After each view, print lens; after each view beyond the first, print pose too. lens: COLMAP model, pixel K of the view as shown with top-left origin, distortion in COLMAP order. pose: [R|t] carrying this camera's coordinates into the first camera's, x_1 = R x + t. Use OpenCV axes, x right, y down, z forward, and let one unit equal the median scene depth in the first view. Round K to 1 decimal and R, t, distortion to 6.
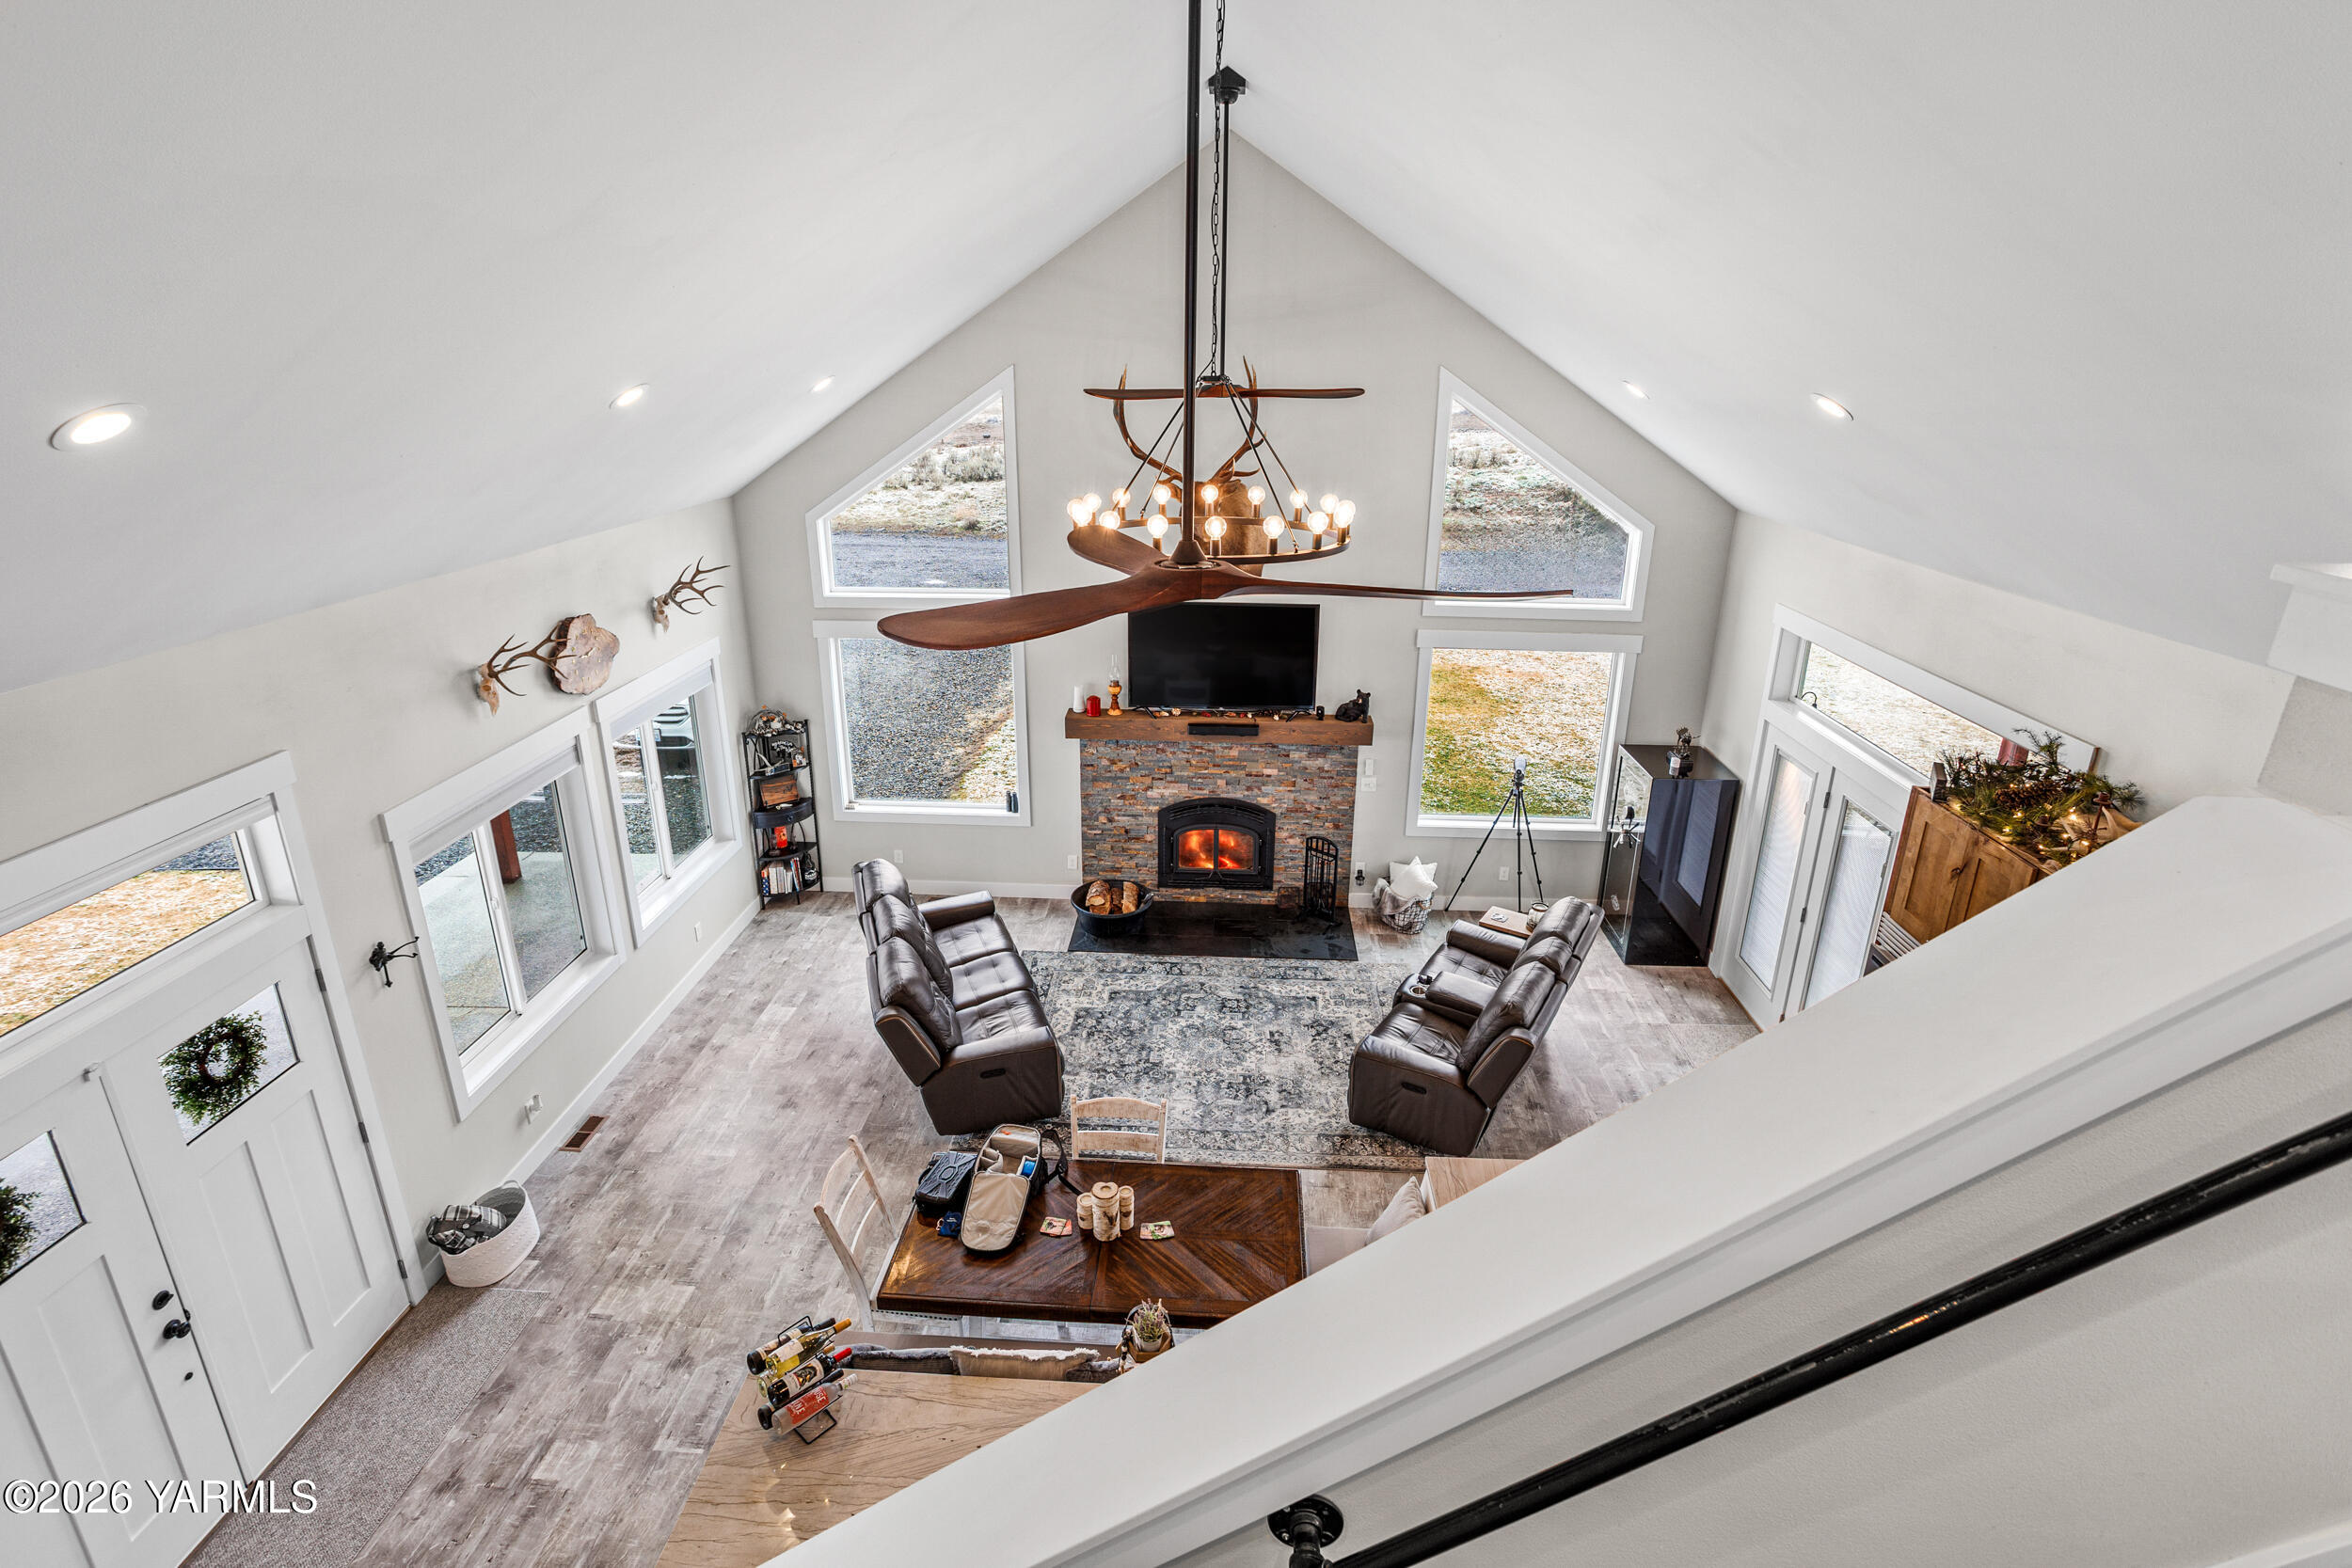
lens RADIAL K [[1140.8, 0, 1160.2], [0, 1140.8, 747.8], [0, 0, 1]] dist [-0.057778, 0.034318]
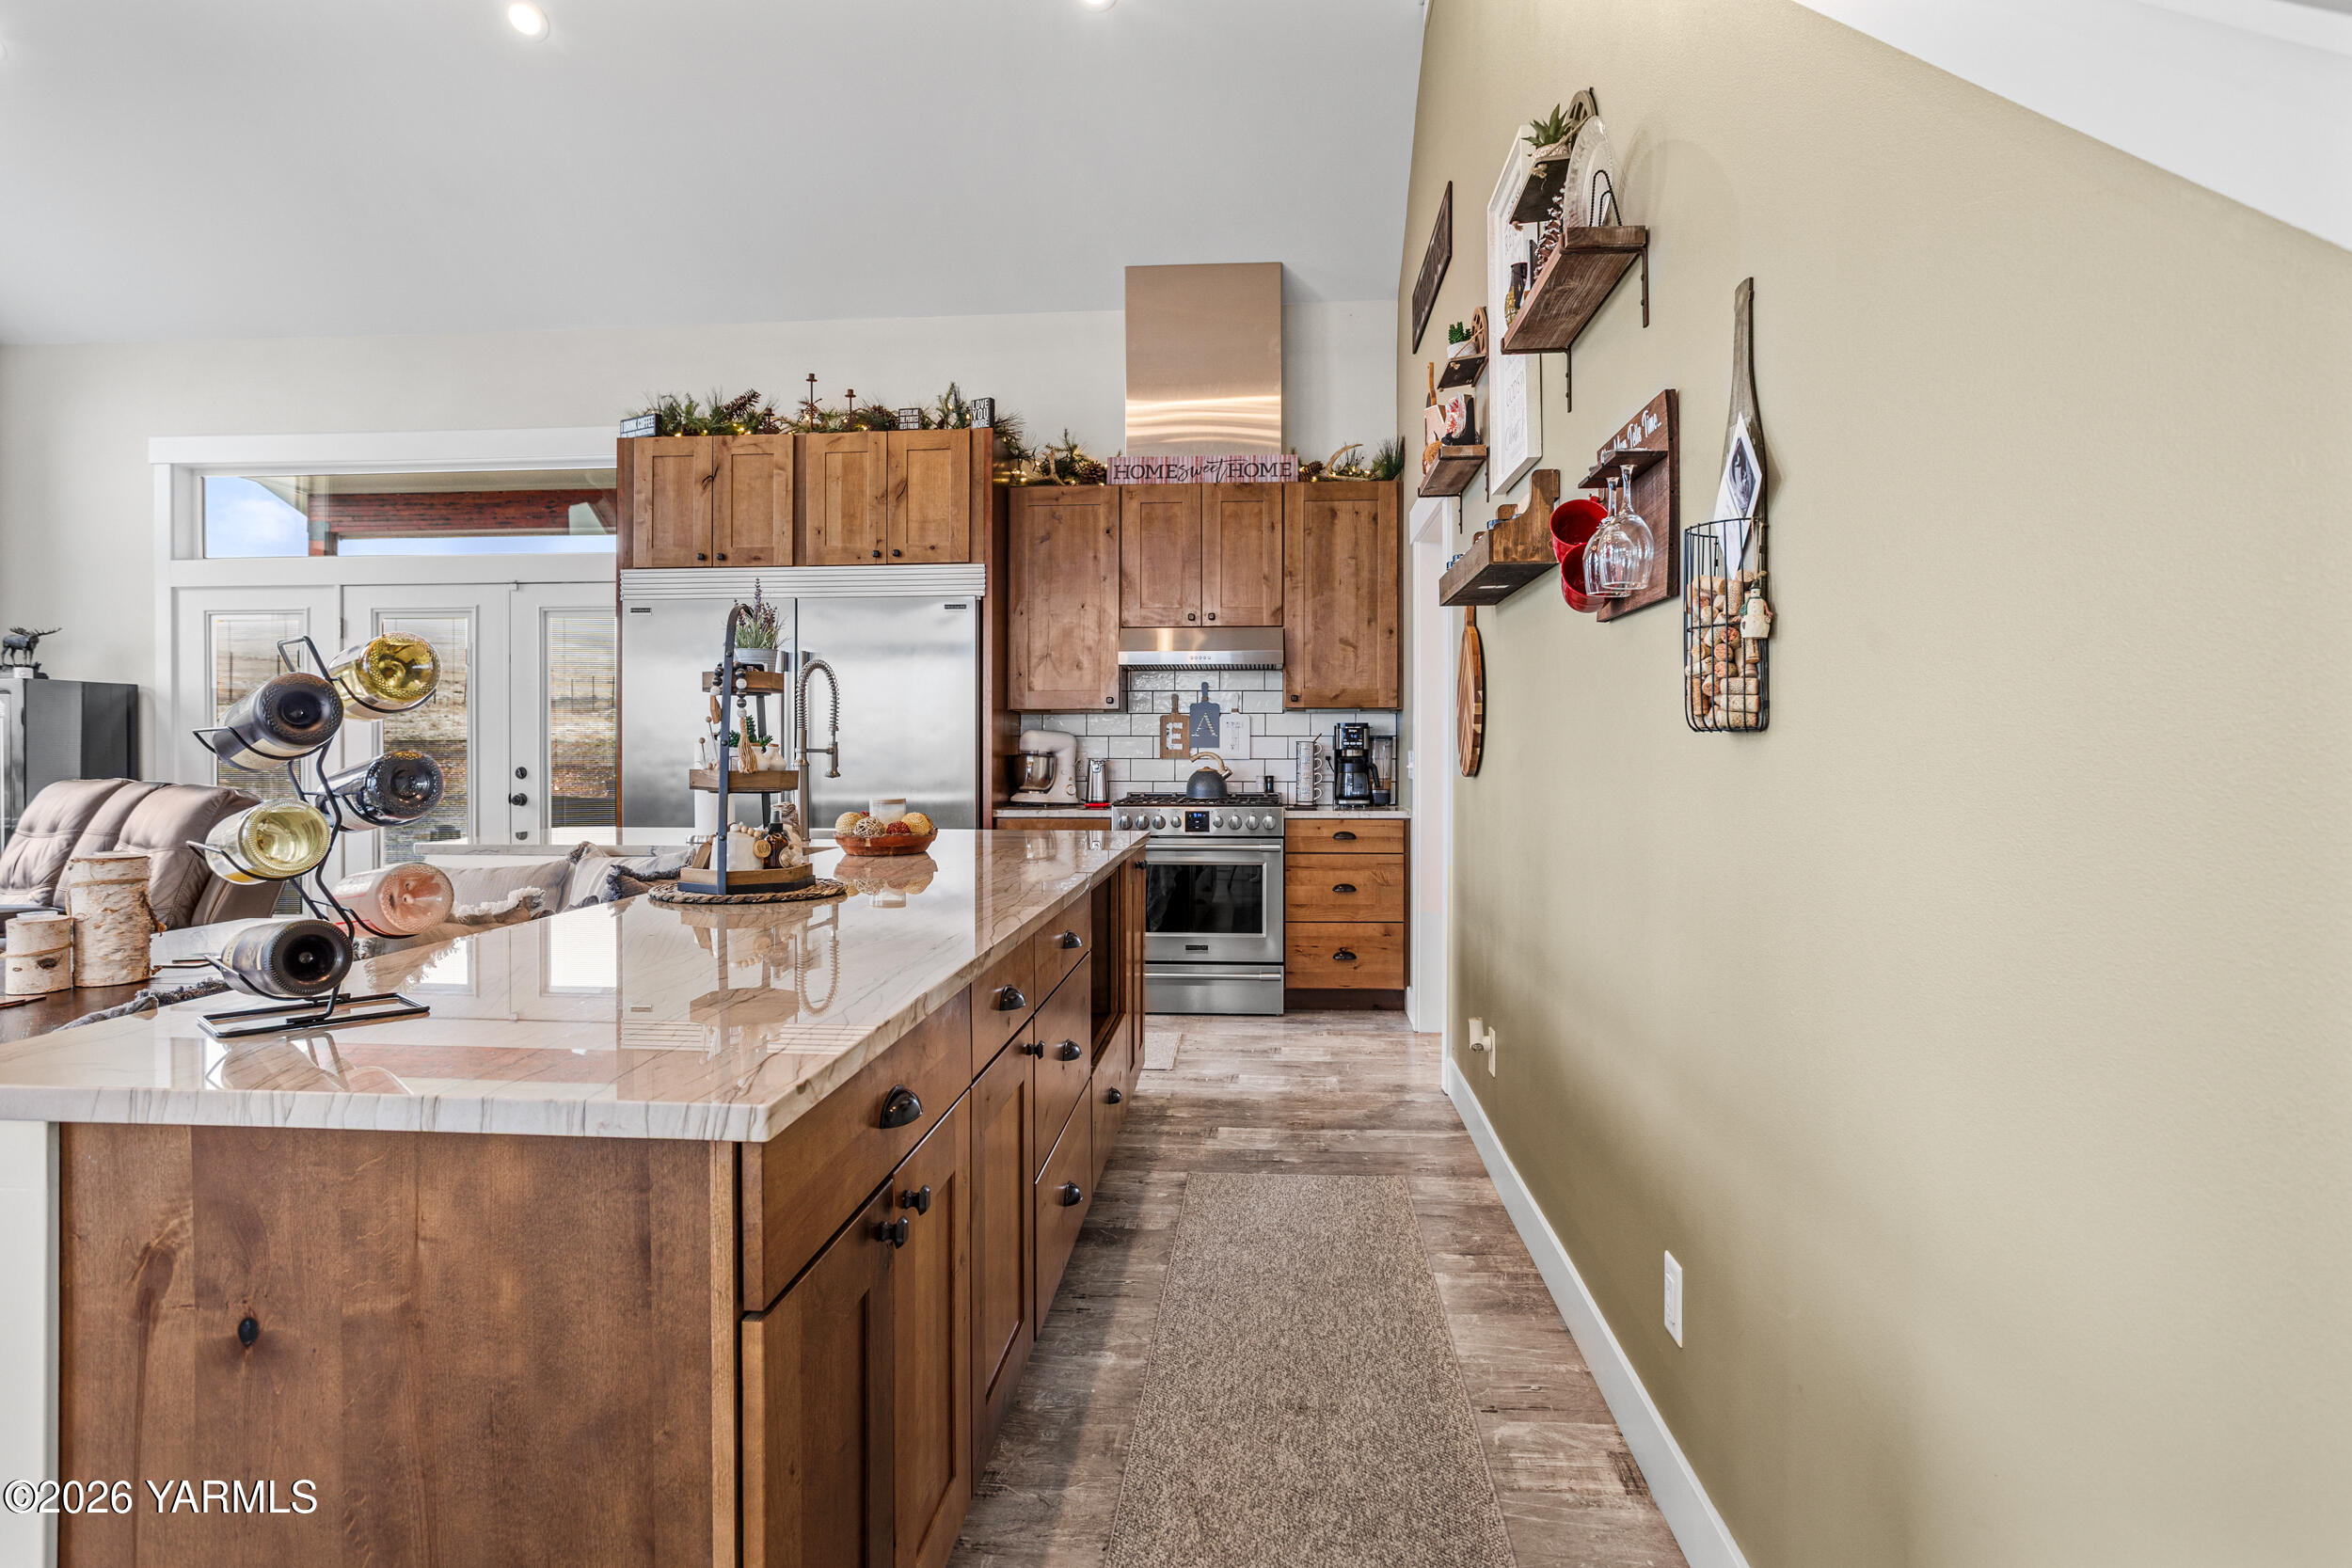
lens RADIAL K [[1284.4, 0, 1162.1], [0, 1284.4, 752.2], [0, 0, 1]] dist [-0.056876, 0.043768]
pose [[0.011283, -0.002471, 0.999933, -0.276974], [0.325448, 0.945559, -0.001336, 0.261720], [-0.945492, 0.325442, 0.011473, 0.329193]]
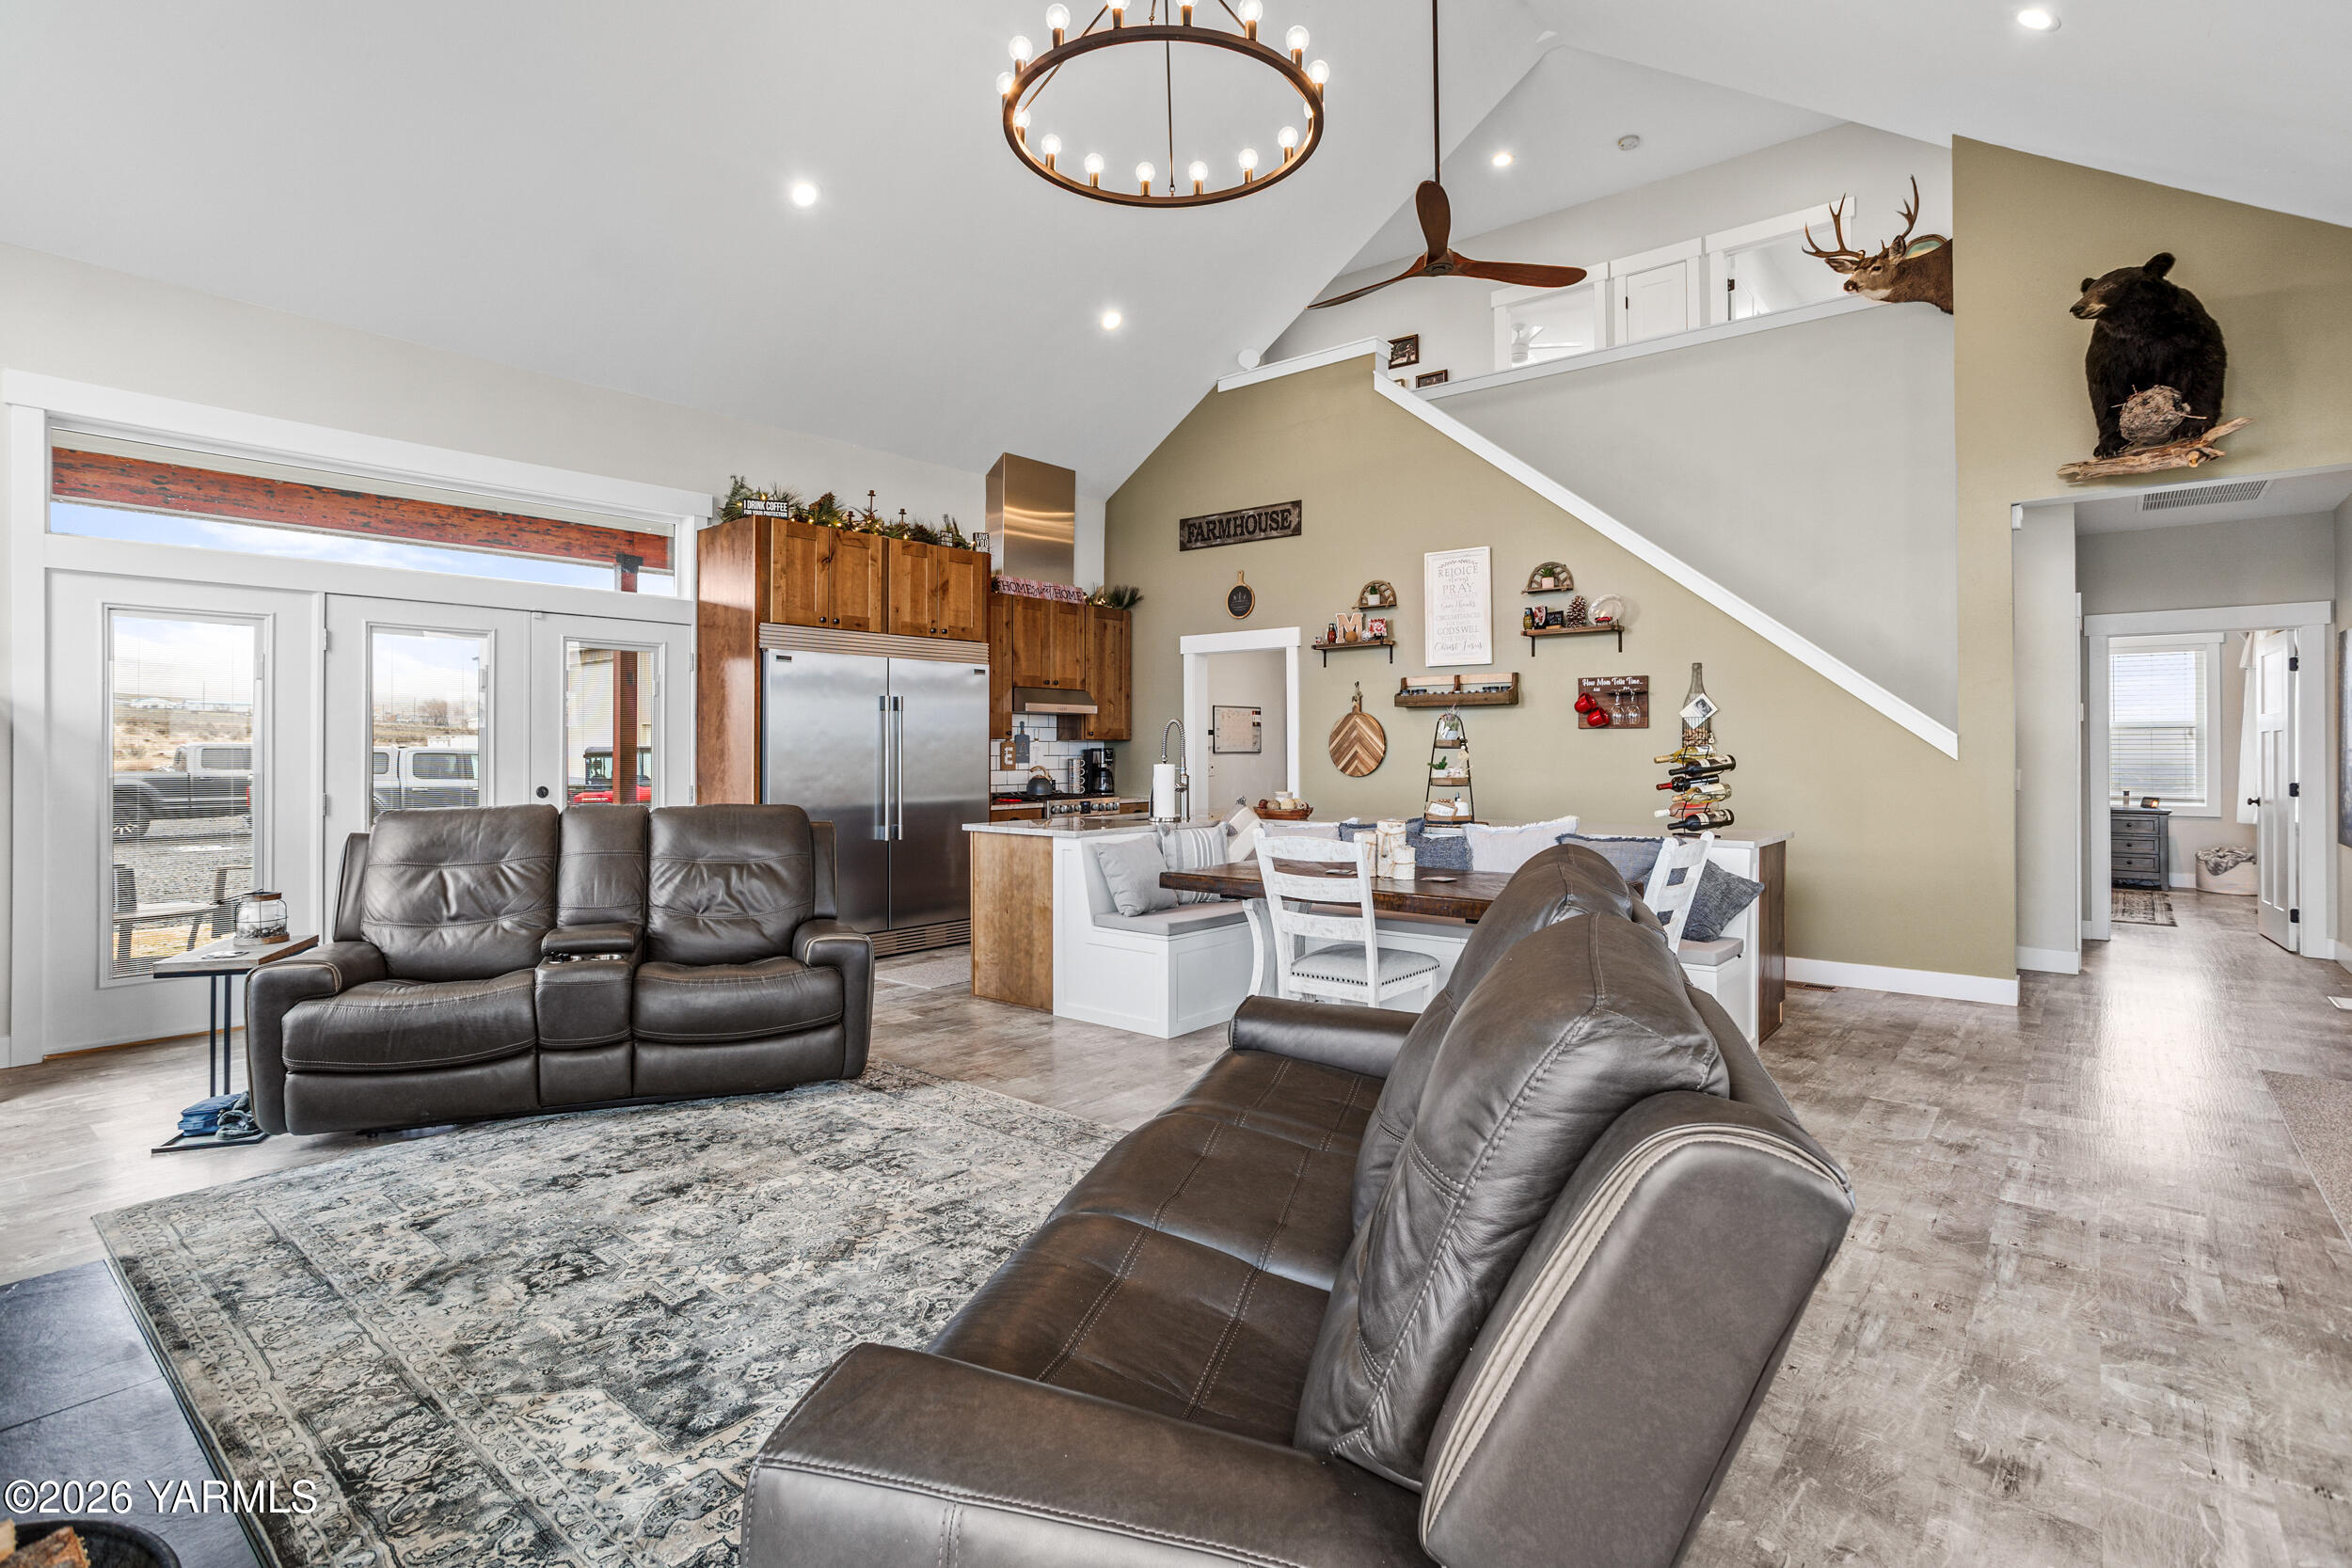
lens RADIAL K [[1140.8, 0, 1160.2], [0, 1140.8, 747.8], [0, 0, 1]] dist [-0.057778, 0.034318]
pose [[-0.806359, 0.002444, 0.591422, -0.252582], [0.193373, 0.946119, 0.259740, 0.022038], [-0.558921, 0.323809, -0.763384, 0.992121]]
